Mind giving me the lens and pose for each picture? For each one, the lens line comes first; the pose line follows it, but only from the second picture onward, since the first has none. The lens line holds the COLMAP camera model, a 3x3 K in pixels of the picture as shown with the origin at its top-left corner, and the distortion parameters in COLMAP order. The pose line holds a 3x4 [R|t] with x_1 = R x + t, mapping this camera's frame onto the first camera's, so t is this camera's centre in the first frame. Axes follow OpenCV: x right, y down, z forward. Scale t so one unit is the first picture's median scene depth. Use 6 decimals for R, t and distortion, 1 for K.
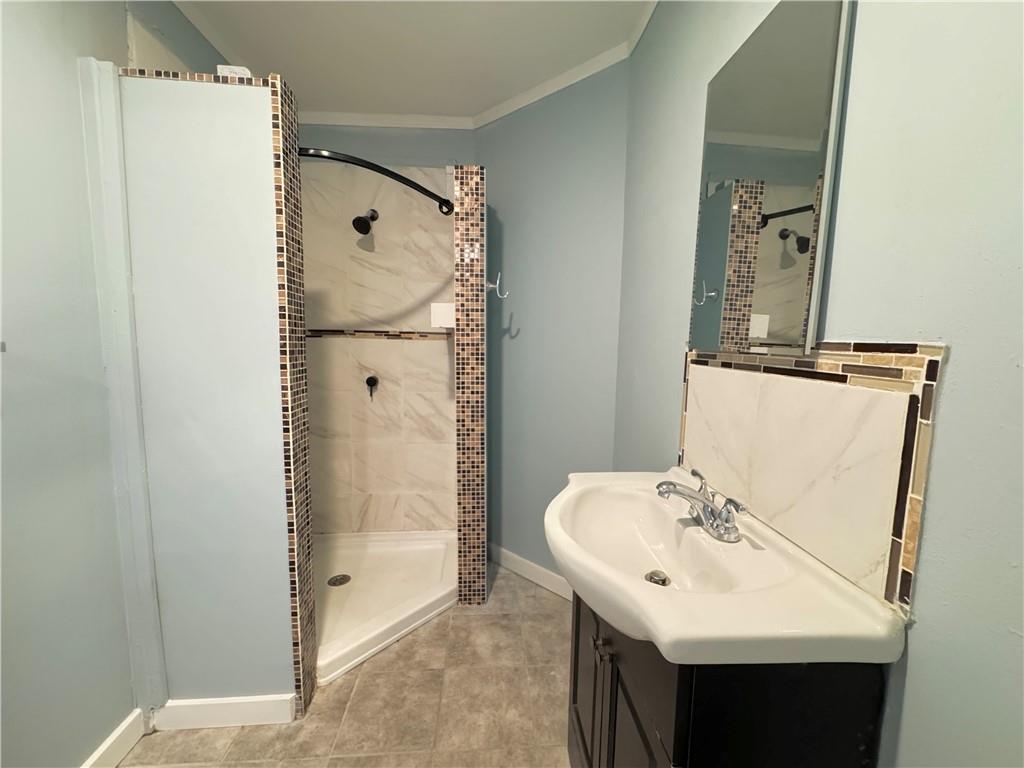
lens RADIAL K [[407.8, 0, 512.0], [0, 407.8, 384.0], [0, 0, 1]] dist [-0.000695, 0.000082]
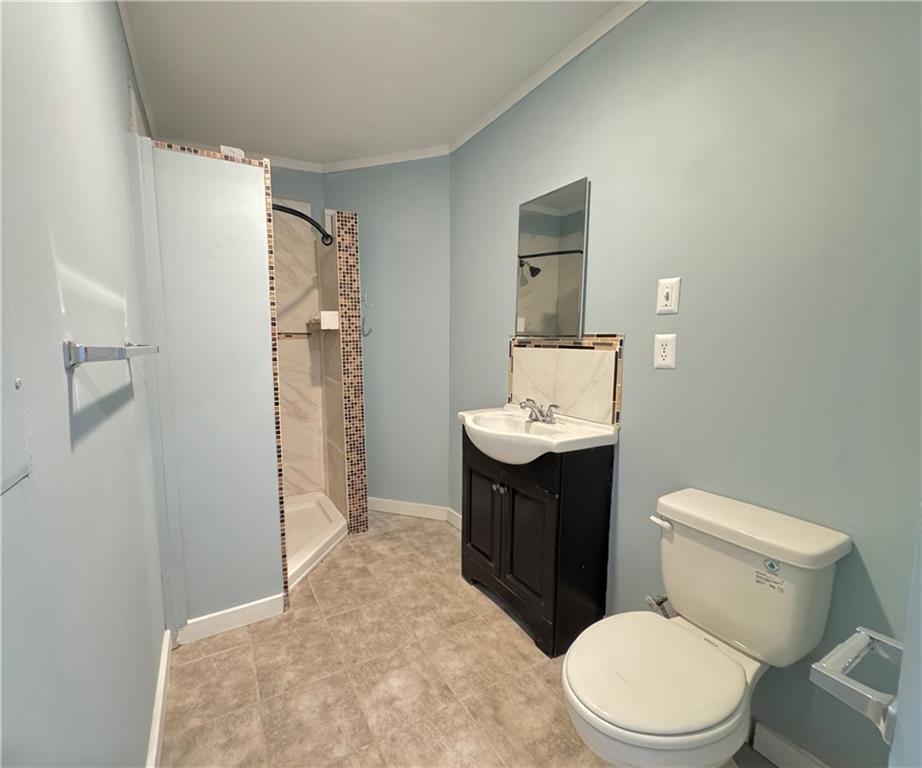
lens RADIAL K [[404.7, 0, 410.2], [0, 404.7, 383.9], [0, 0, 1]] dist [0.002217, 0.000338]
pose [[0.922407, -0.068551, 0.380086, -0.532737], [0.065216, 0.997636, 0.021663, 0.035081], [-0.380673, 0.004805, 0.924697, -0.399784]]
